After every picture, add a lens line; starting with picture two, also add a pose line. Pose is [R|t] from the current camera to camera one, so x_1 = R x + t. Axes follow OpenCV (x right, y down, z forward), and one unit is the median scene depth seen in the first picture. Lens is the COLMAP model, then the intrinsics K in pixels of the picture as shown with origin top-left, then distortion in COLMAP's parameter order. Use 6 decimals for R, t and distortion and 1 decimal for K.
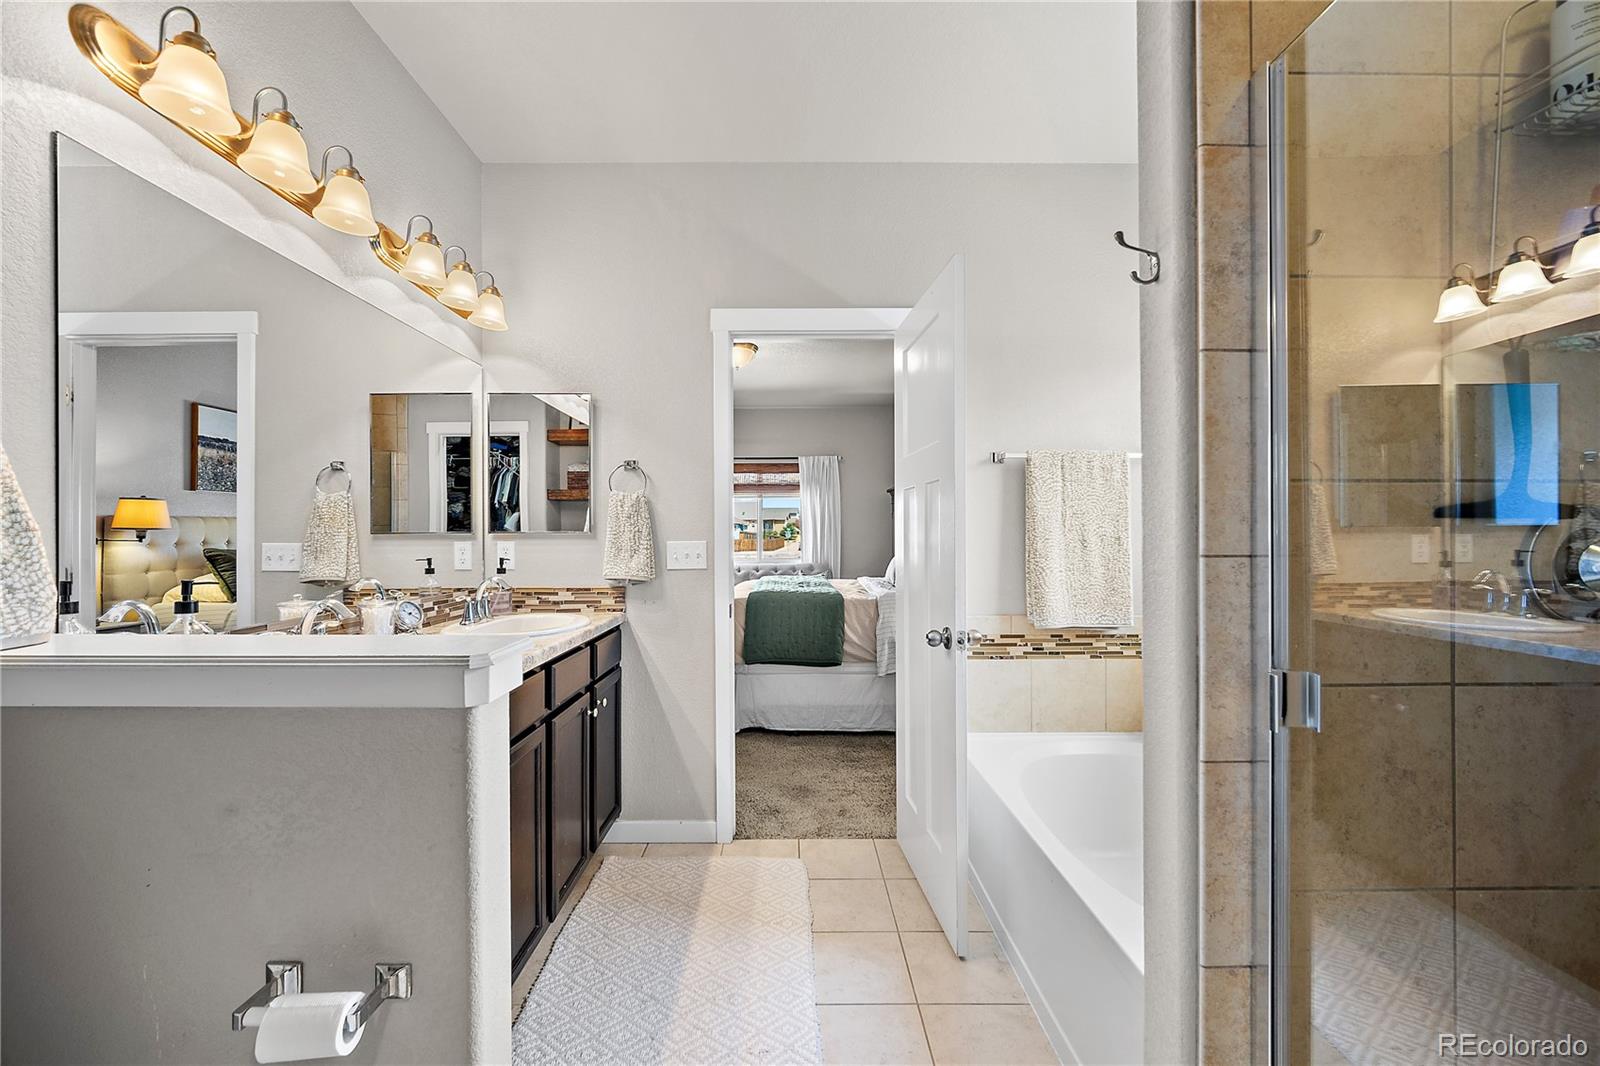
lens RADIAL K [[632.7, 0, 797.6], [0, 632.7, 556.2], [0, 0, 1]] dist [0.000596, 0.000285]
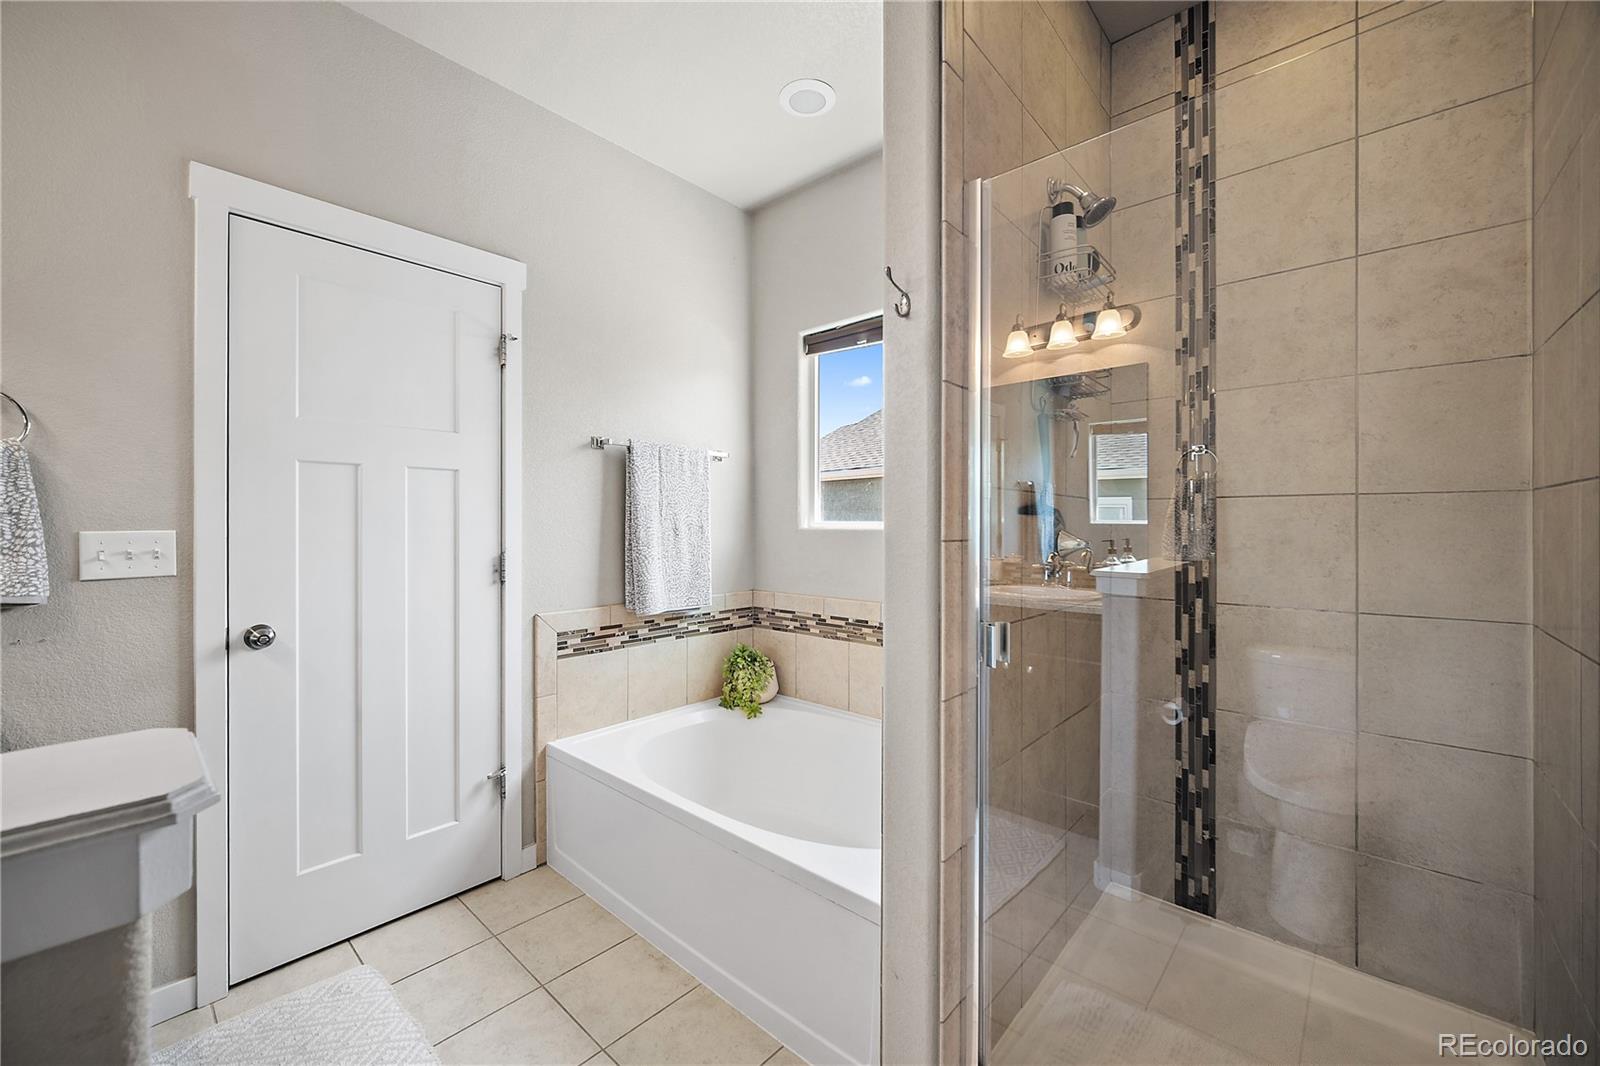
lens RADIAL K [[629.8, 0, 799.4], [0, 629.8, 539.7], [0, 0, 1]] dist [-0.001255, -0.000133]
pose [[0.674311, -0.012541, 0.738341, -0.190397], [0.018275, 0.999833, 0.000292, -0.003409], [-0.738222, 0.013297, 0.674427, 0.135197]]
